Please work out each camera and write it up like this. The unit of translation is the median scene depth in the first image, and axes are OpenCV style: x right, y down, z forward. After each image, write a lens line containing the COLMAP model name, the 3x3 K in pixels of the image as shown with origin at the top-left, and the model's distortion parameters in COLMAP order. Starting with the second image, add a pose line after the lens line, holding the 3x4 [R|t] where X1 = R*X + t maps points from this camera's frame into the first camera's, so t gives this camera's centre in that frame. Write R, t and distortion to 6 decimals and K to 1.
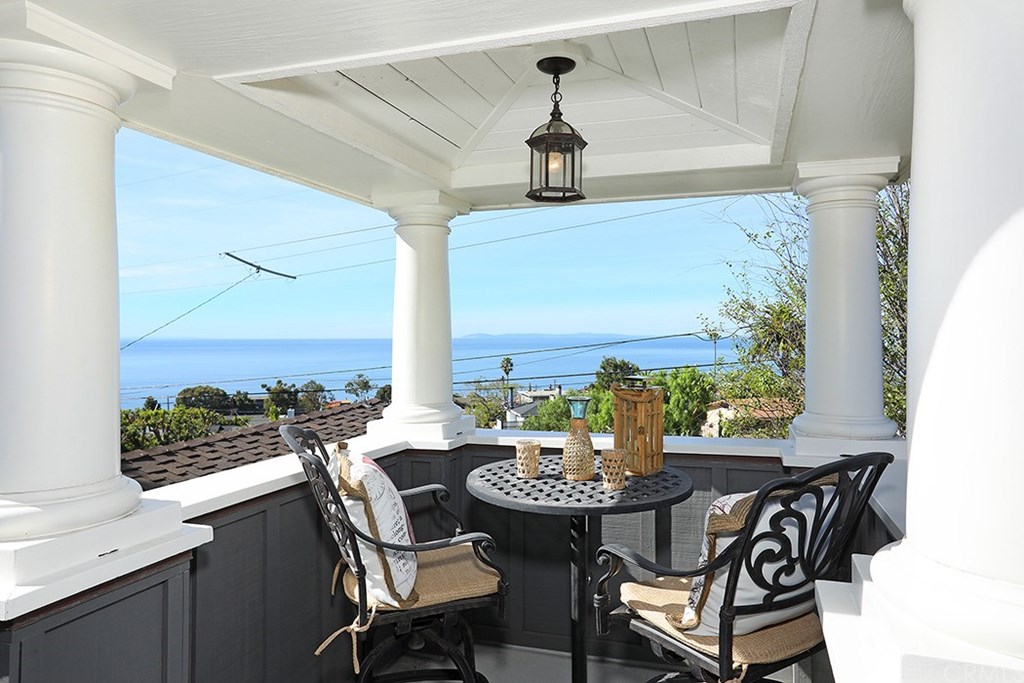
lens RADIAL K [[645.3, 0, 508.6], [0, 645.3, 336.4], [0, 0, 1]] dist [0.001871, 0.009893]
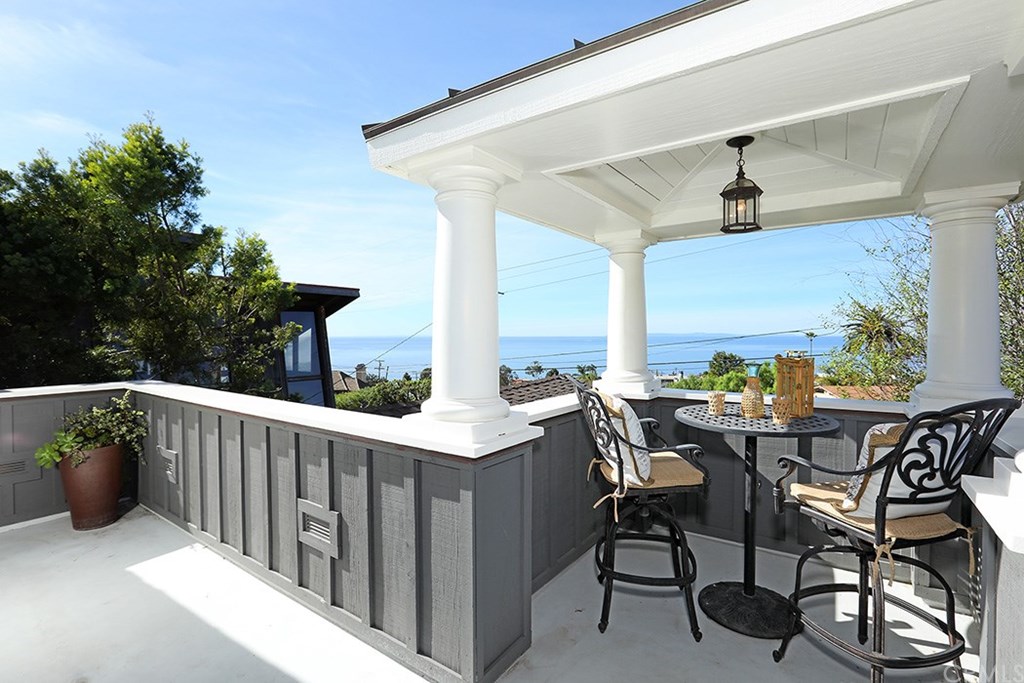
lens RADIAL K [[465.1, 0, 517.0], [0, 465.1, 346.0], [0, 0, 1]] dist [0.001913, 0.003098]
pose [[0.967667, 0.004973, -0.252183, -0.169778], [0.000733, 0.999746, 0.022529, 0.034261], [0.252231, -0.021985, 0.967417, -0.206200]]
